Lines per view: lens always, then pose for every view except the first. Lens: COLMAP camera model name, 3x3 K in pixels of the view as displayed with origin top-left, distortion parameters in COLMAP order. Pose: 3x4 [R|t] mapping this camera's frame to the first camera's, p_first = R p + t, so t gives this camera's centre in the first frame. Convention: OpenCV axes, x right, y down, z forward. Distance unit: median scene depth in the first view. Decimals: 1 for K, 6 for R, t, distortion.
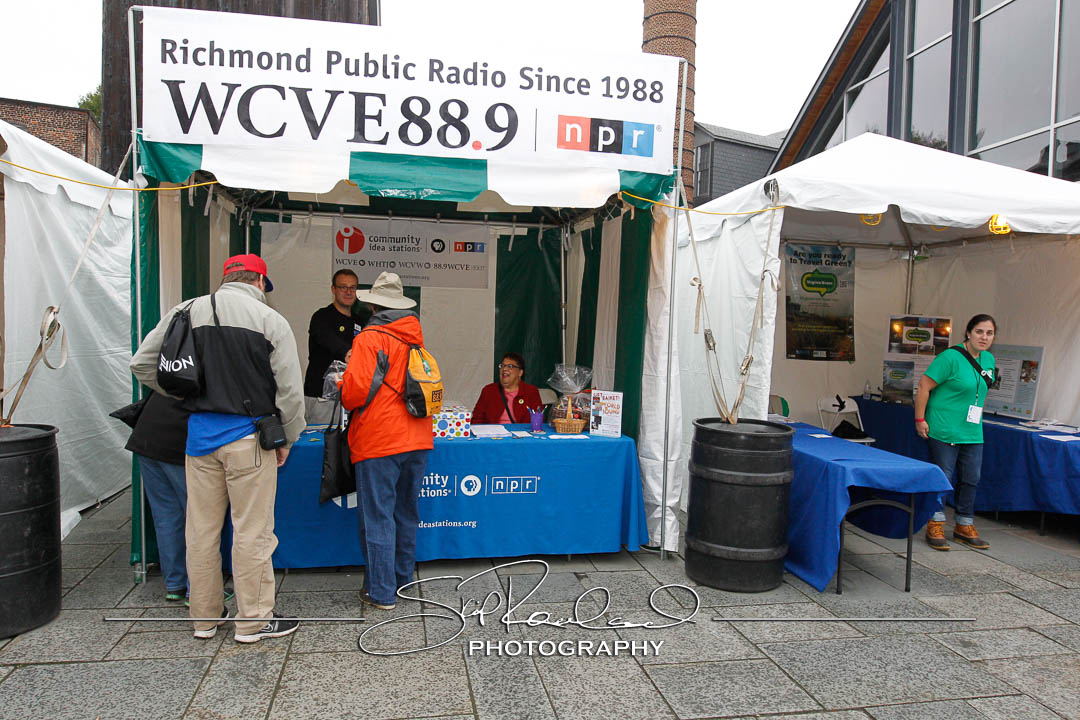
lens RADIAL K [[735.8, 0, 534.0], [0, 735.8, 354.8], [0, 0, 1]] dist [-0.051025, 0.033955]
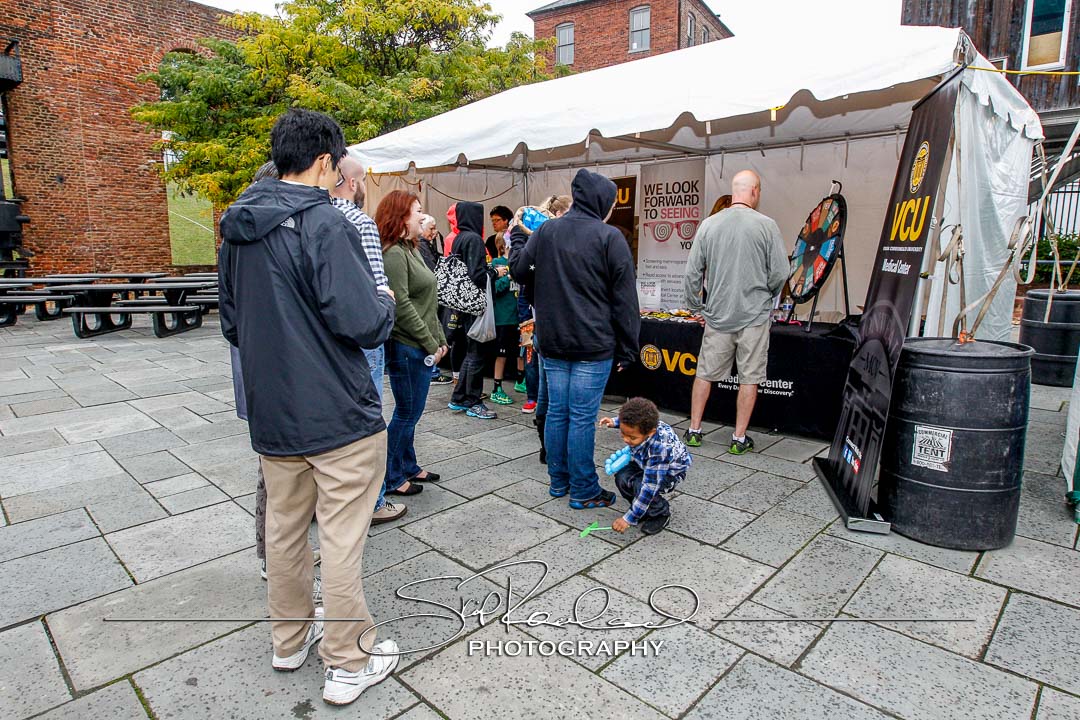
lens RADIAL K [[636.9, 0, 546.4], [0, 636.9, 359.6], [0, 0, 1]] dist [-0.051973, 0.022064]
pose [[0.581630, 0.105291, -0.806611, -0.312303], [-0.010291, 0.992461, 0.122131, 0.021623], [0.813389, -0.062735, 0.578328, 0.022987]]
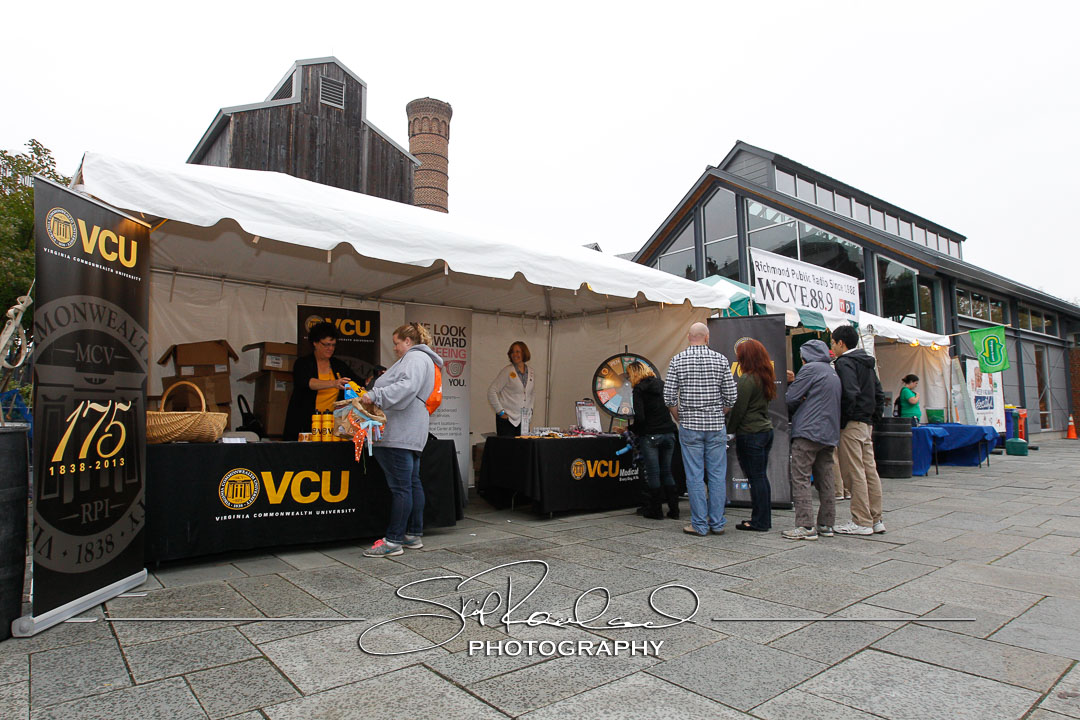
lens RADIAL K [[636.9, 0, 537.7], [0, 636.9, 358.3], [0, 0, 1]] dist [-0.051973, 0.022064]
pose [[0.871680, 0.005065, 0.490050, -1.996729], [0.055949, 0.992380, -0.109777, 0.065531], [-0.486872, 0.123108, 0.864754, -0.374703]]
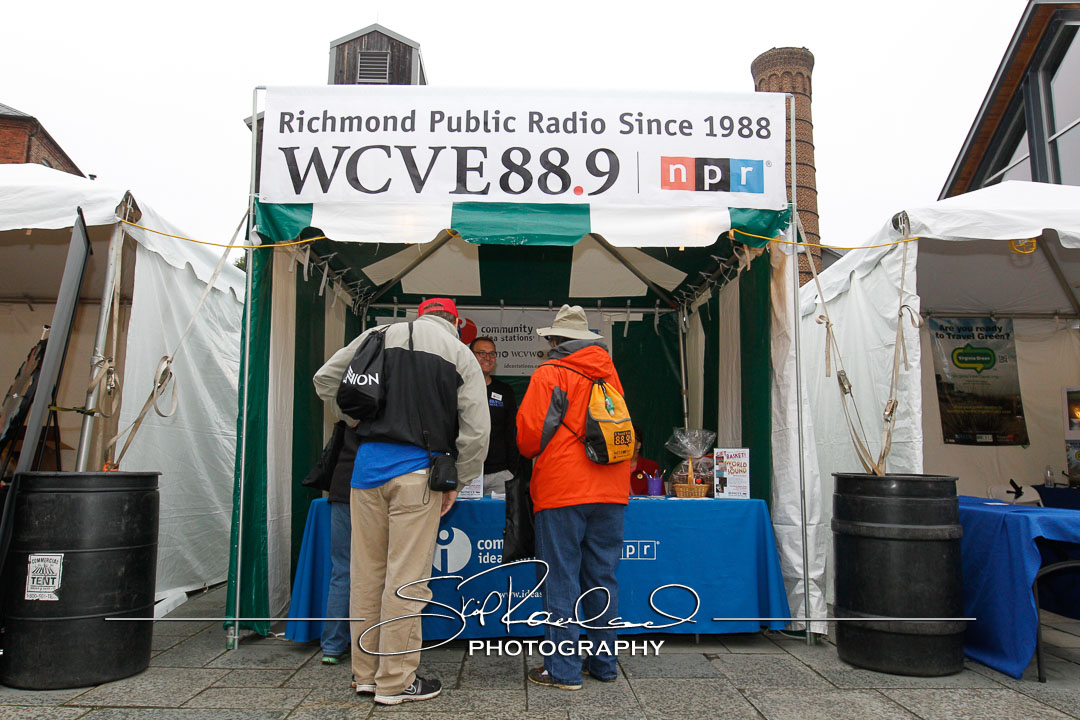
lens RADIAL K [[756.2, 0, 536.2], [0, 756.2, 352.3], [0, 0, 1]] dist [-0.045519, 0.031649]
pose [[0.986151, -0.044497, -0.159770, 0.018471], [0.013325, 0.981480, -0.191101, 0.120501], [0.165314, 0.186325, 0.968480, 0.050019]]
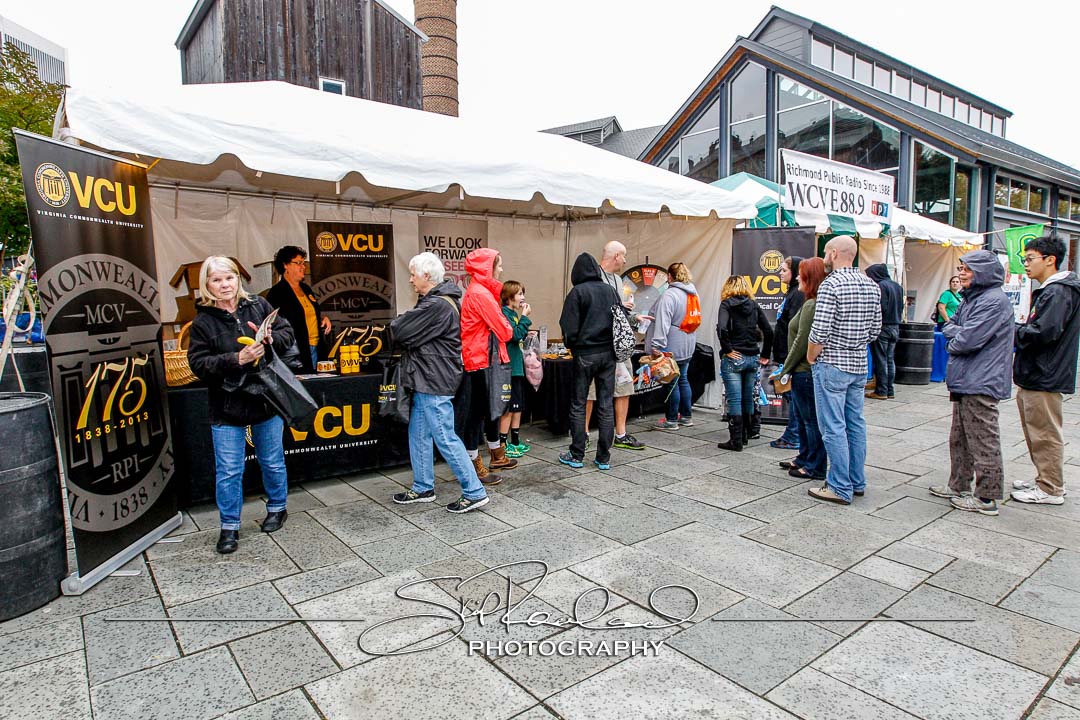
lens RADIAL K [[636.9, 0, 538.3], [0, 636.9, 360.5], [0, 0, 1]] dist [-0.051973, 0.022064]
pose [[0.881738, -0.087232, 0.463605, -1.989885], [0.055291, 0.995091, 0.082077, -0.028506], [-0.468489, -0.046738, 0.882232, -0.351878]]
